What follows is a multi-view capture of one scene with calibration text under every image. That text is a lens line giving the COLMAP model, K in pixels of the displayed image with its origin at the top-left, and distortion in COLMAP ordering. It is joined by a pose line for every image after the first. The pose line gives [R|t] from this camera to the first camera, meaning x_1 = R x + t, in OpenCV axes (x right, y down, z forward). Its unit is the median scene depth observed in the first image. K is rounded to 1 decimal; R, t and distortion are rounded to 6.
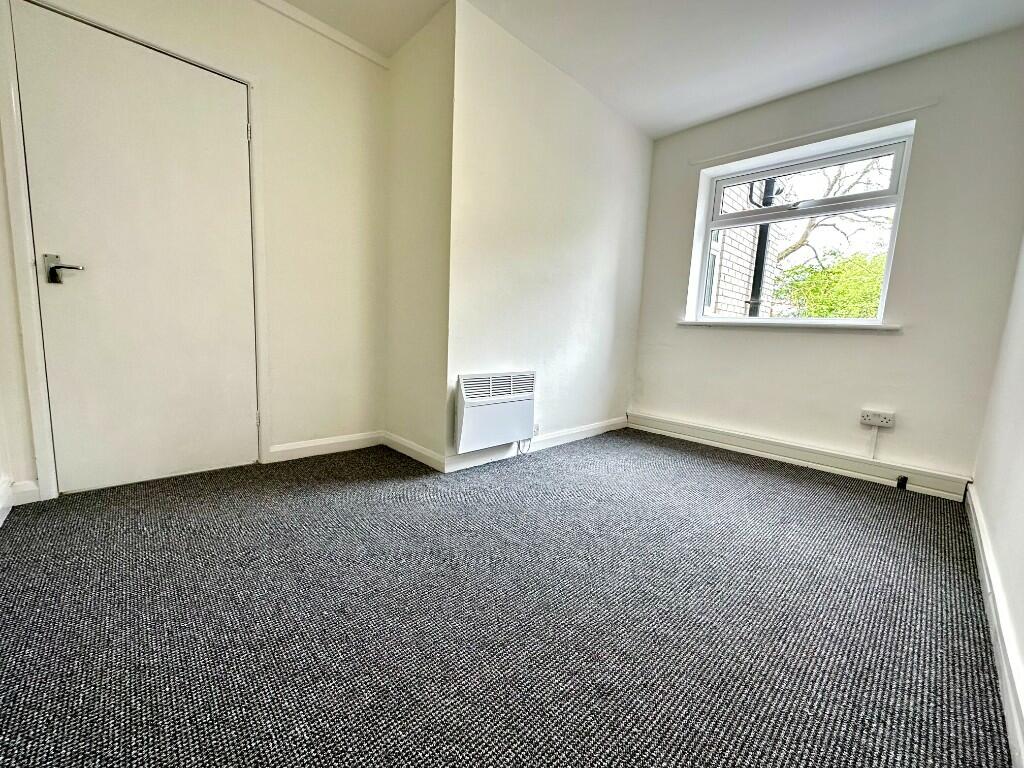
lens RADIAL K [[408.5, 0, 512.0], [0, 408.5, 384.0], [0, 0, 1]] dist [-0.001994, 0.000517]
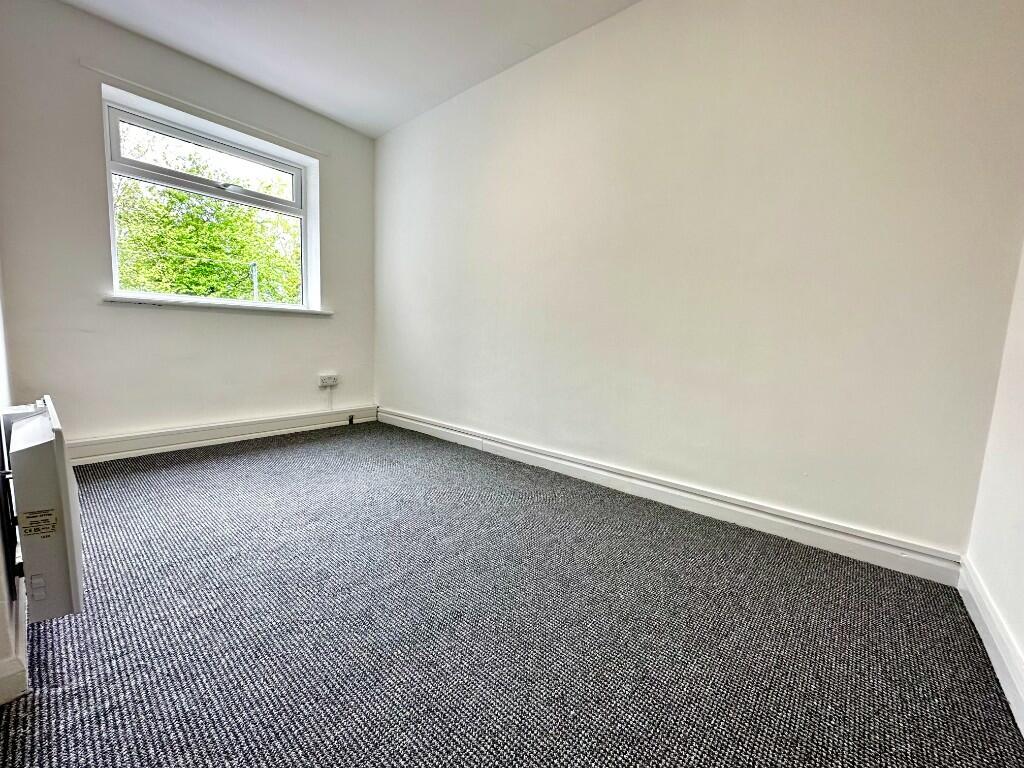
lens RADIAL K [[408.1, 0, 512.0], [0, 408.1, 384.0], [0, 0, 1]] dist [-0.000386, 0.000152]
pose [[-0.101637, -0.165471, 0.980963, -0.494796], [0.091451, 0.980340, 0.174842, -0.084253], [-0.990609, 0.107481, -0.084506, 0.503346]]
